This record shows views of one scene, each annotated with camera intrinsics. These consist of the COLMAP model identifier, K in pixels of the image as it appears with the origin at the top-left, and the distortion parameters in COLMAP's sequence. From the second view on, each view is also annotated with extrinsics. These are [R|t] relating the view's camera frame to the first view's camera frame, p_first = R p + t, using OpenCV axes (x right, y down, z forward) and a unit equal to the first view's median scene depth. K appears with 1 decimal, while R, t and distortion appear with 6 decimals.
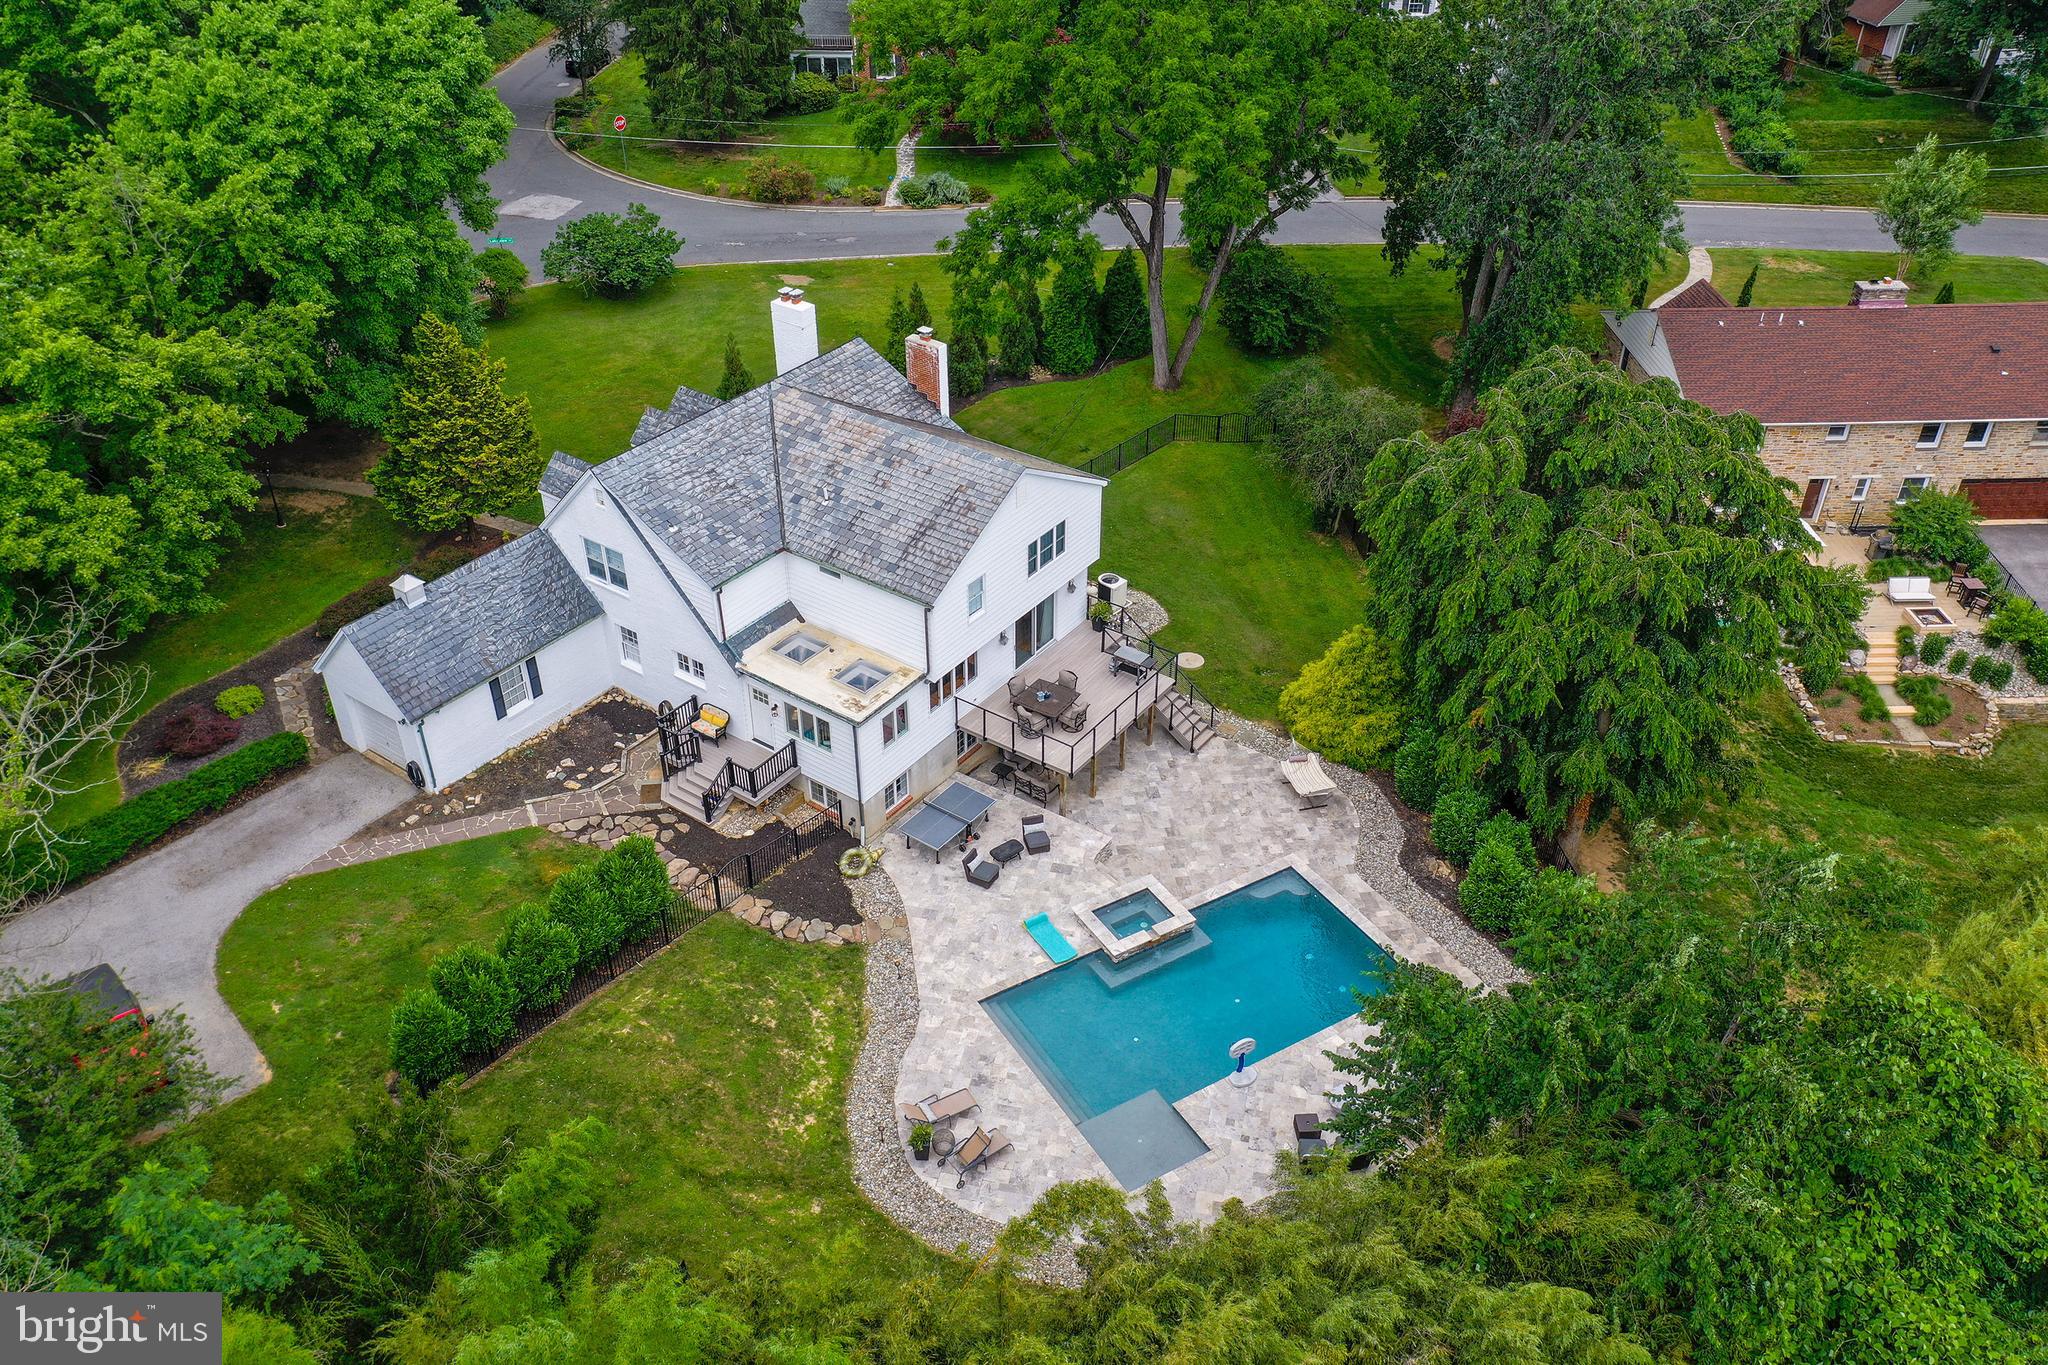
lens RADIAL K [[1645.2, 0, 1024.0], [0, 1645.2, 682.5], [0, 0, 1]] dist [0.012065, 0.000777]
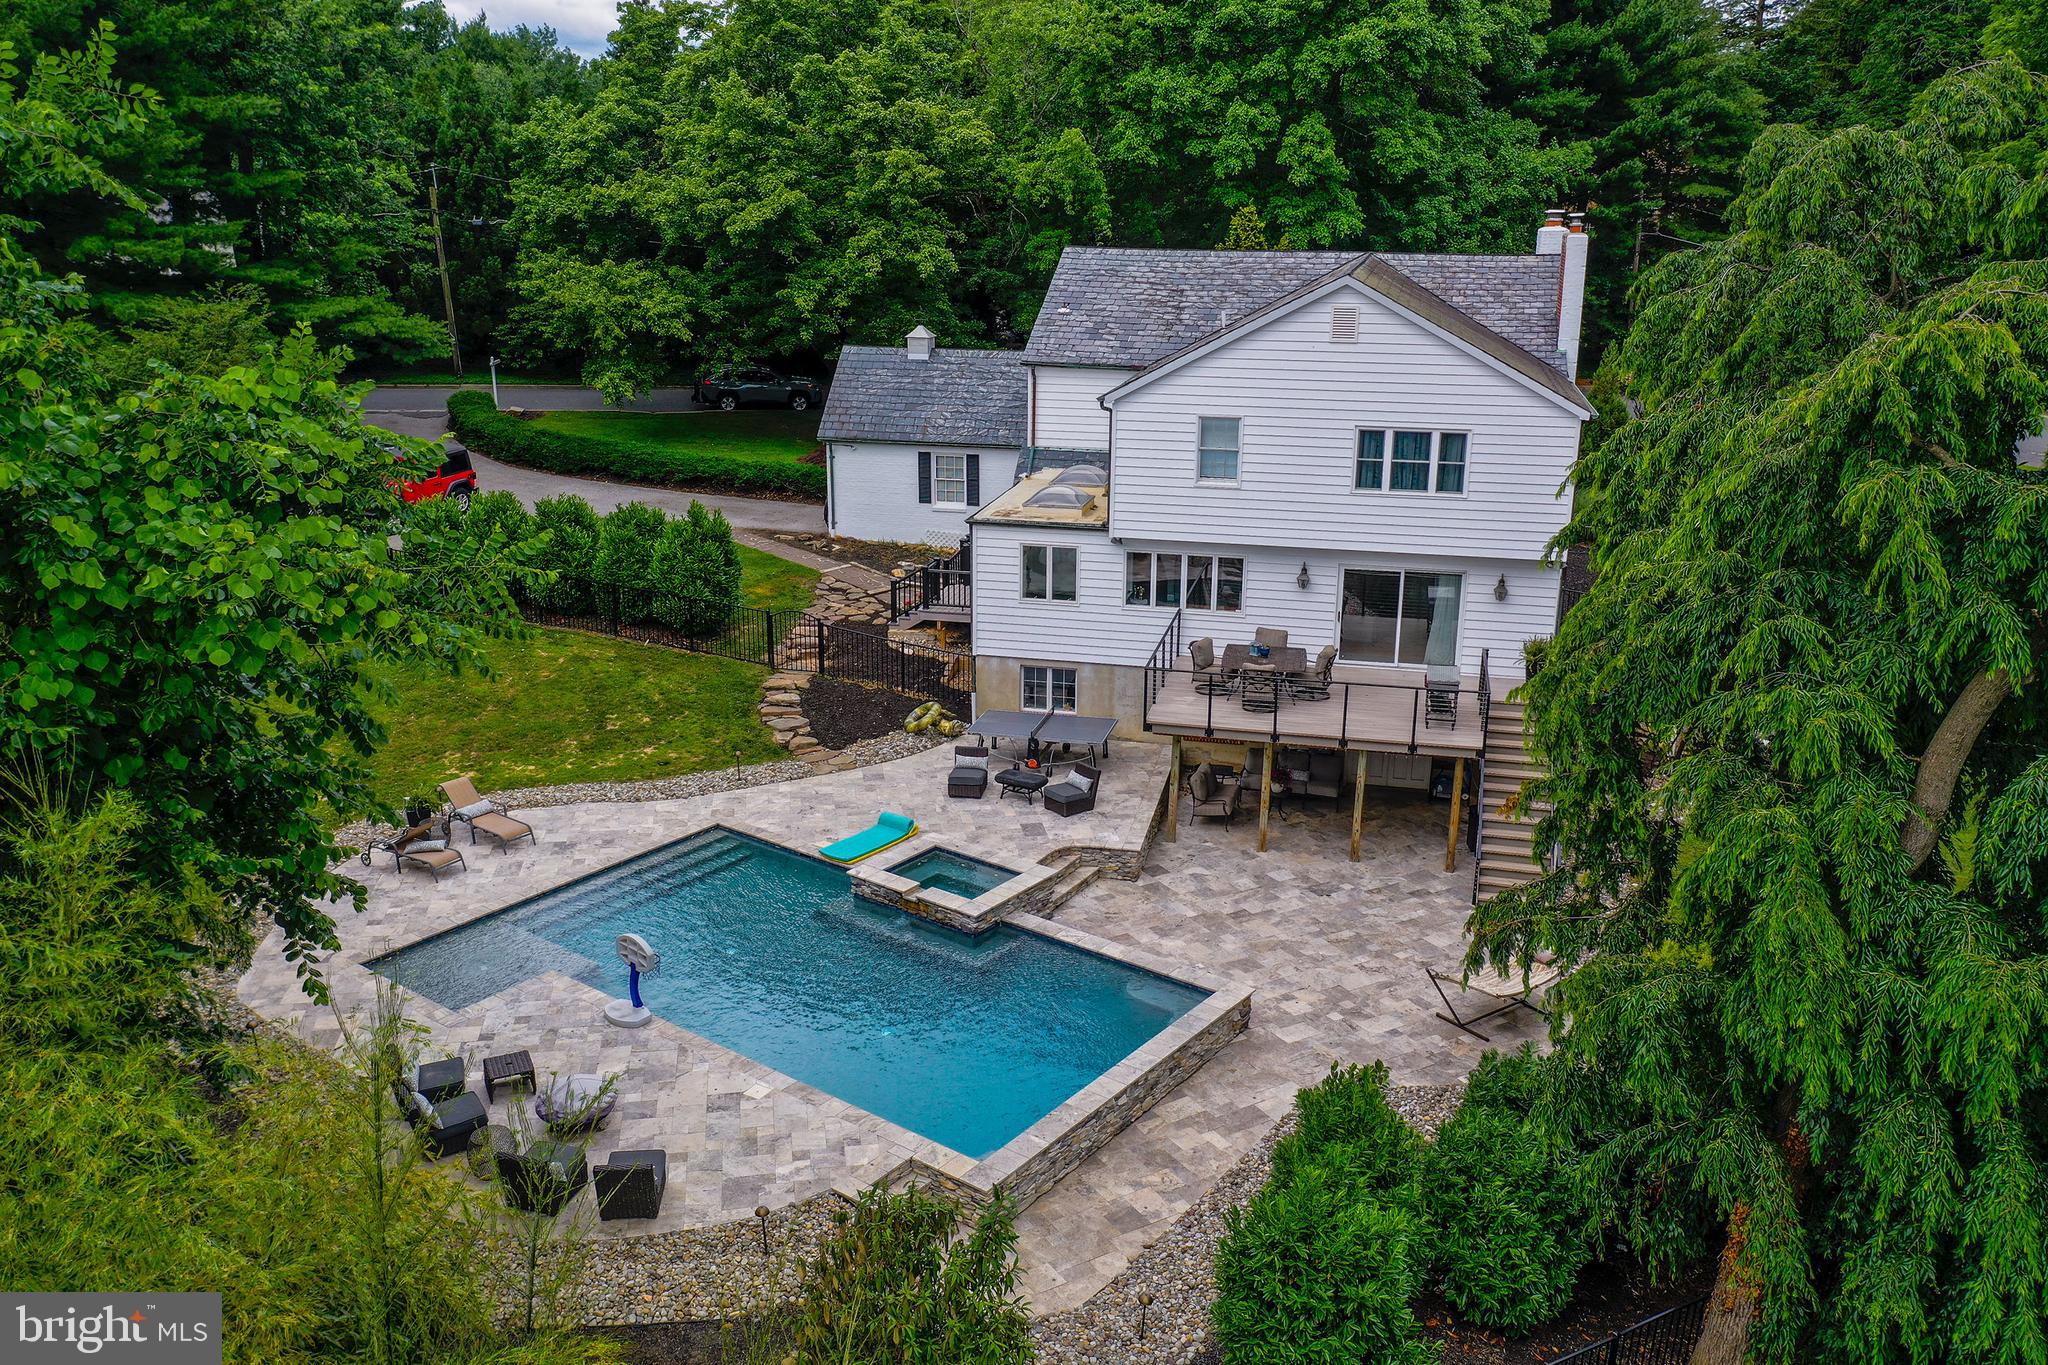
lens RADIAL K [[1629.0, 0, 1016.7], [0, 1629.0, 712.5], [0, 0, 1]] dist [0.026024, 0.000594]
pose [[0.365894, 0.284011, -0.886261, 0.582164], [-0.540961, 0.839801, 0.045786, 0.053667], [0.757287, 0.462680, 0.460917, 0.725881]]
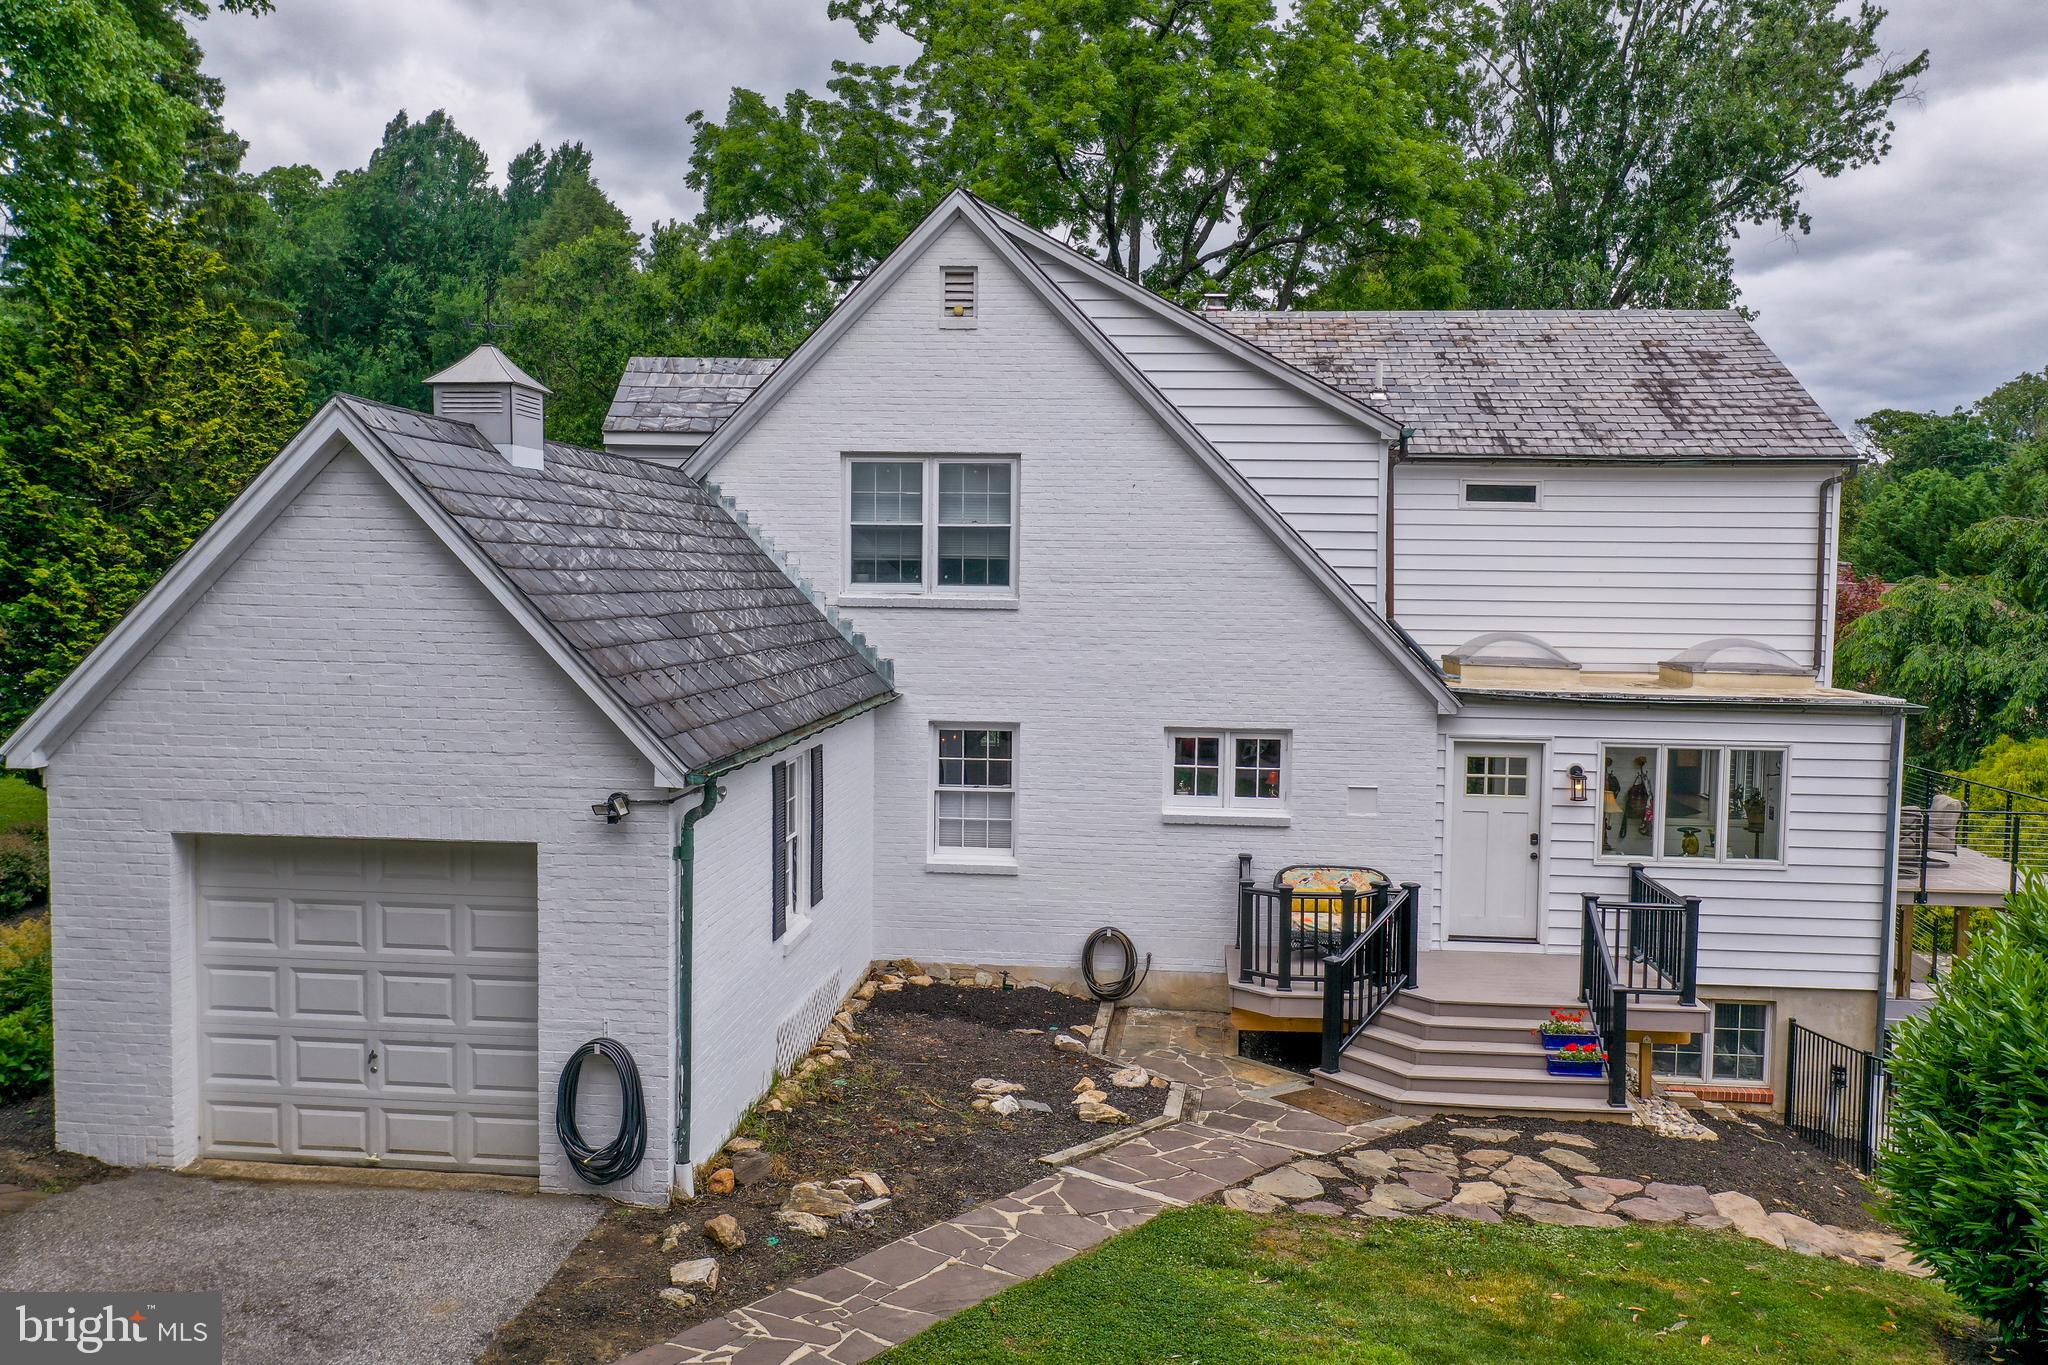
lens RADIAL K [[1645.2, 0, 1024.0], [0, 1645.2, 682.5], [0, 0, 1]] dist [0.012065, 0.000777]
pose [[0.861953, -0.023971, 0.506421, -0.439397], [0.282995, 0.851534, -0.441365, 0.122956], [-0.420655, 0.523750, 0.740766, 0.799955]]
